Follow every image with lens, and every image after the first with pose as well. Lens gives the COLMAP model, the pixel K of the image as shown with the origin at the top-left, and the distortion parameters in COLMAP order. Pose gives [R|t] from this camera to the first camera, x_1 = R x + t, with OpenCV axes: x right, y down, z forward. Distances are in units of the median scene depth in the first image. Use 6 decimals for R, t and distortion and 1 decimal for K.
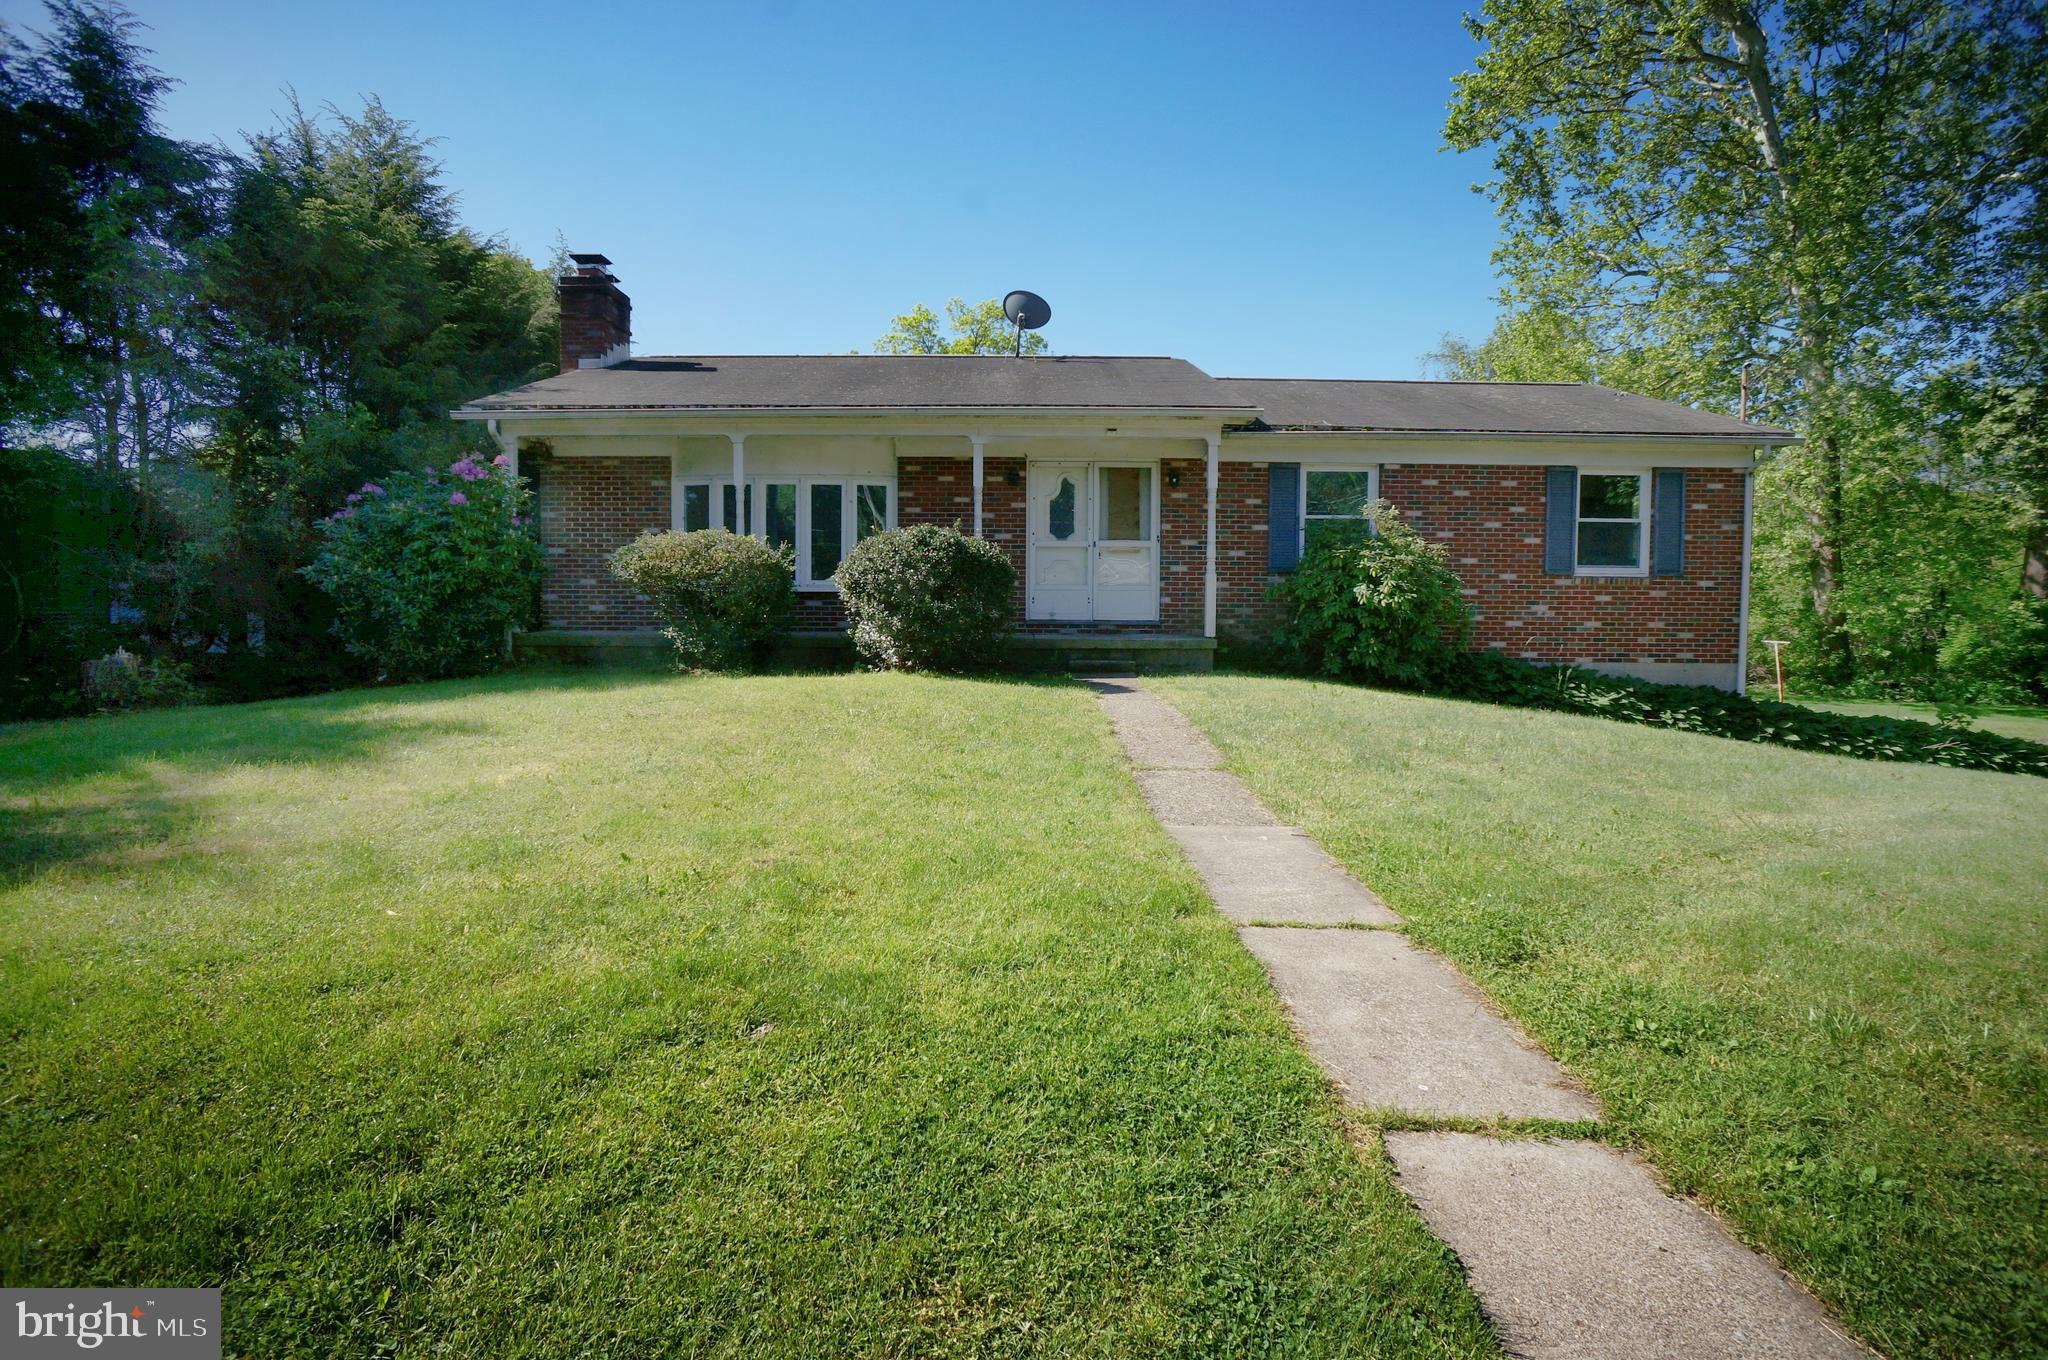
lens RADIAL K [[1062.9, 0, 1024.0], [0, 1062.9, 680.0], [0, 0, 1]] dist [-0.060571, 0.038776]
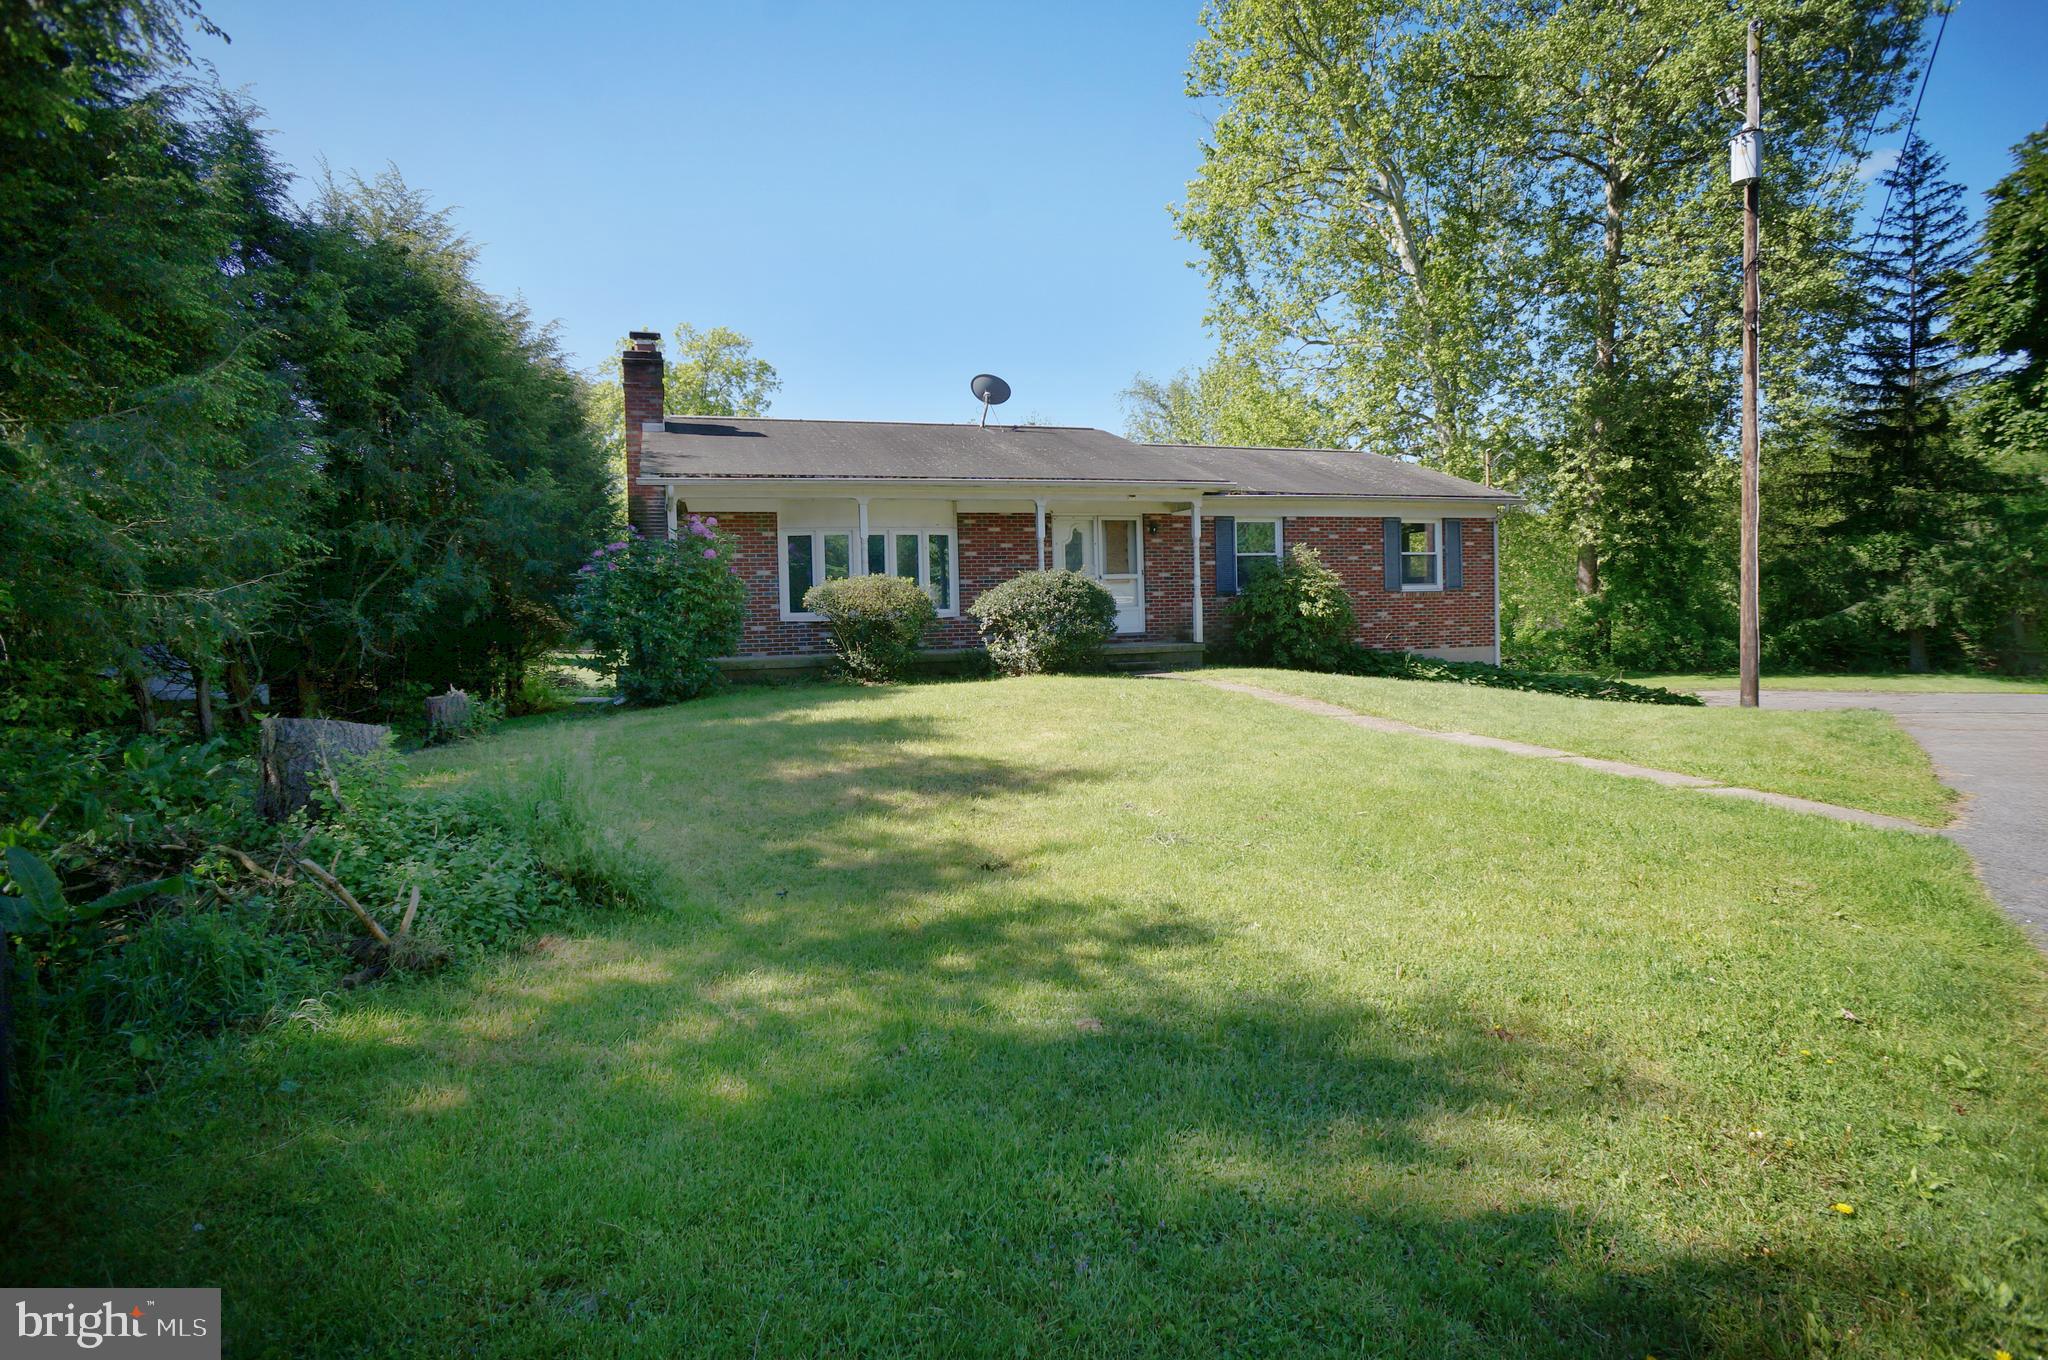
lens RADIAL K [[1062.9, 0, 1024.0], [0, 1062.9, 680.0], [0, 0, 1]] dist [-0.060571, 0.038776]
pose [[0.948888, -0.050621, 0.311527, -0.451674], [0.054453, 0.998510, -0.003610, 0.001879], [-0.310880, 0.020389, 0.950230, -0.246917]]
